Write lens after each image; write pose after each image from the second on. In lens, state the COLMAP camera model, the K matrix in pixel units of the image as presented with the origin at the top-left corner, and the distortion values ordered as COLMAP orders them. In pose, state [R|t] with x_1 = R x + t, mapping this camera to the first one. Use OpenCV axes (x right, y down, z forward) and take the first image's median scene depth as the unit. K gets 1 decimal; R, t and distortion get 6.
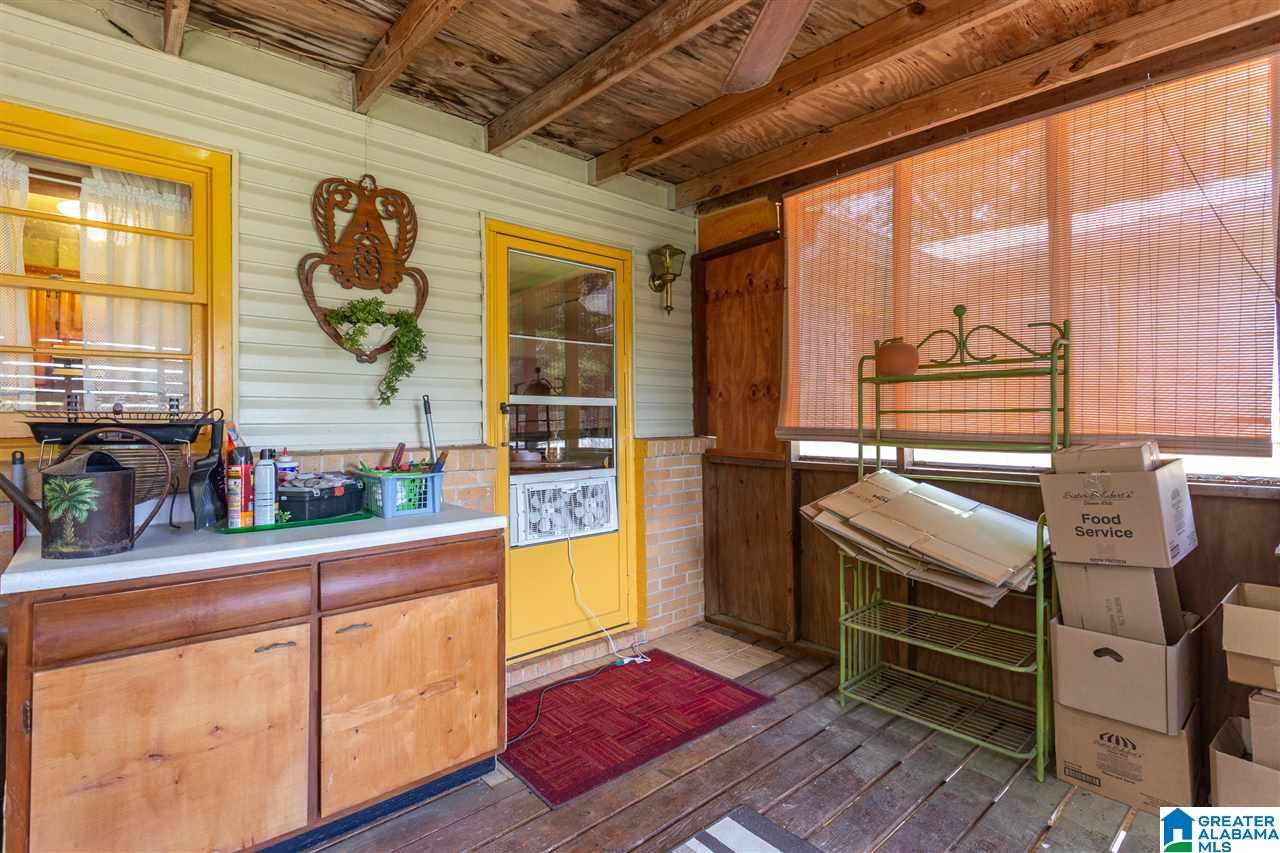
lens RADIAL K [[626.4, 0, 639.7], [0, 626.4, 407.6], [0, 0, 1]] dist [0.002258, 0.001257]
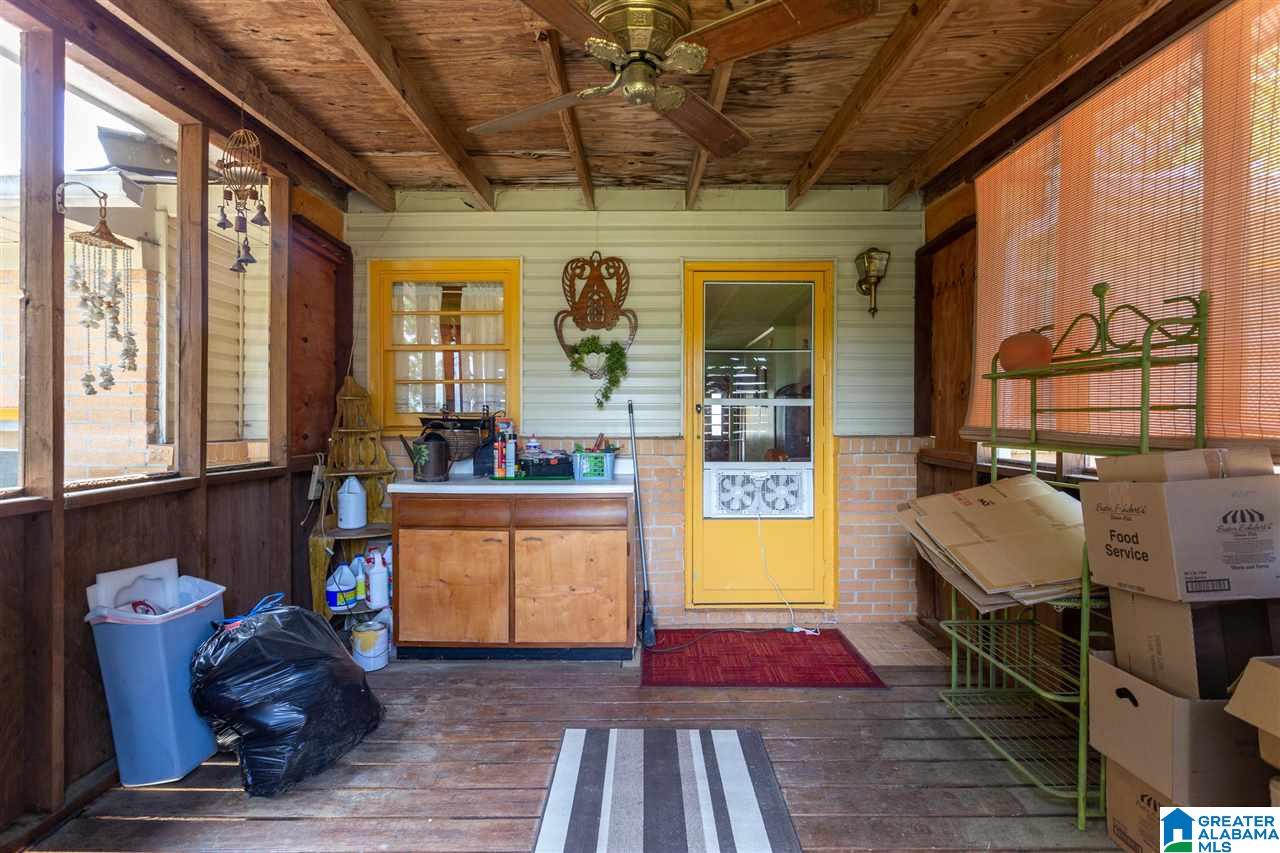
lens RADIAL K [[645.4, 0, 640.0], [0, 645.4, 426.5], [0, 0, 1]] dist [-0.002133, 0.001392]
pose [[0.738450, 0.012778, -0.674187, 0.634153], [0.007592, 0.999600, 0.027261, 0.000260], [0.674265, -0.025249, 0.738057, -0.057756]]
